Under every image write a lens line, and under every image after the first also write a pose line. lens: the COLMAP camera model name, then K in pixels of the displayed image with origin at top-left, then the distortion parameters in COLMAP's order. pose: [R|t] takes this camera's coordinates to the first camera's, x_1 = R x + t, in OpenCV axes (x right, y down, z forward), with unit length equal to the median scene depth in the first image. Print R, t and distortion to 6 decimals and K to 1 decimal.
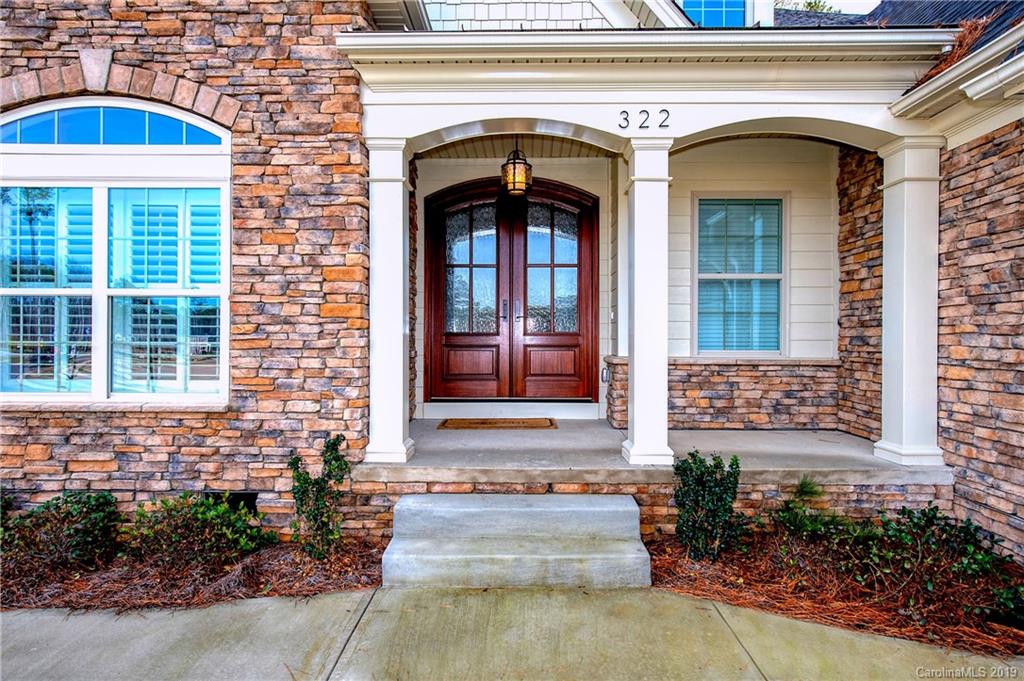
lens RADIAL K [[563.9, 0, 512.0], [0, 563.9, 340.5], [0, 0, 1]] dist [0.014617, 0.000129]
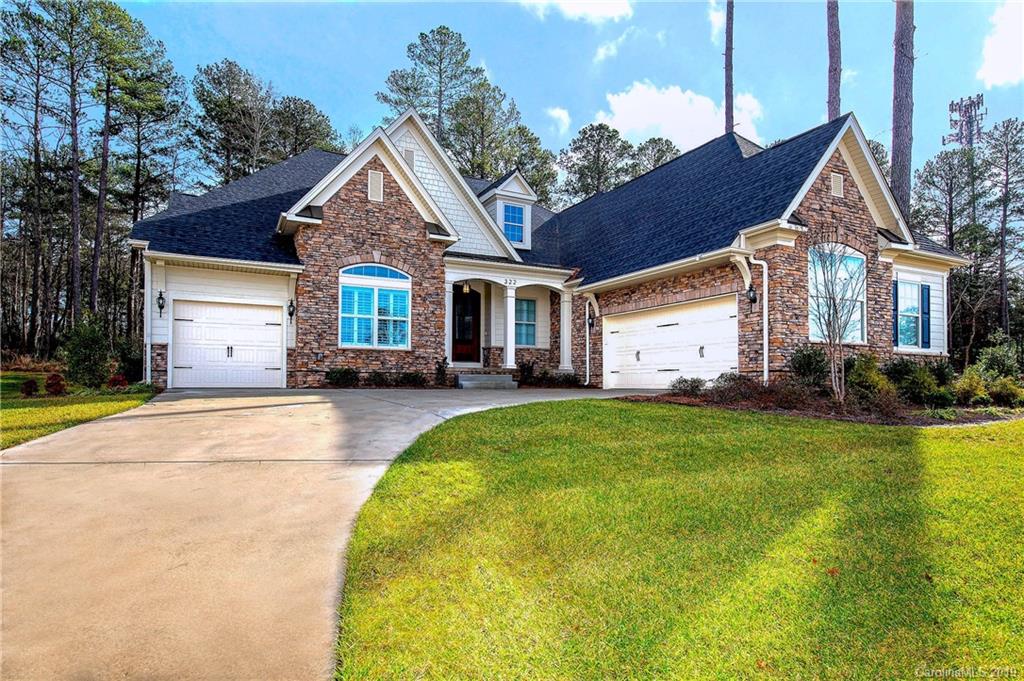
lens RADIAL K [[563.9, 0, 512.0], [0, 563.9, 340.5], [0, 0, 1]] dist [0.014617, 0.000129]
pose [[0.885530, 0.037455, 0.463069, -1.593504], [-0.004302, 0.997363, -0.072443, 0.311707], [-0.464562, 0.062158, 0.883357, -2.514443]]
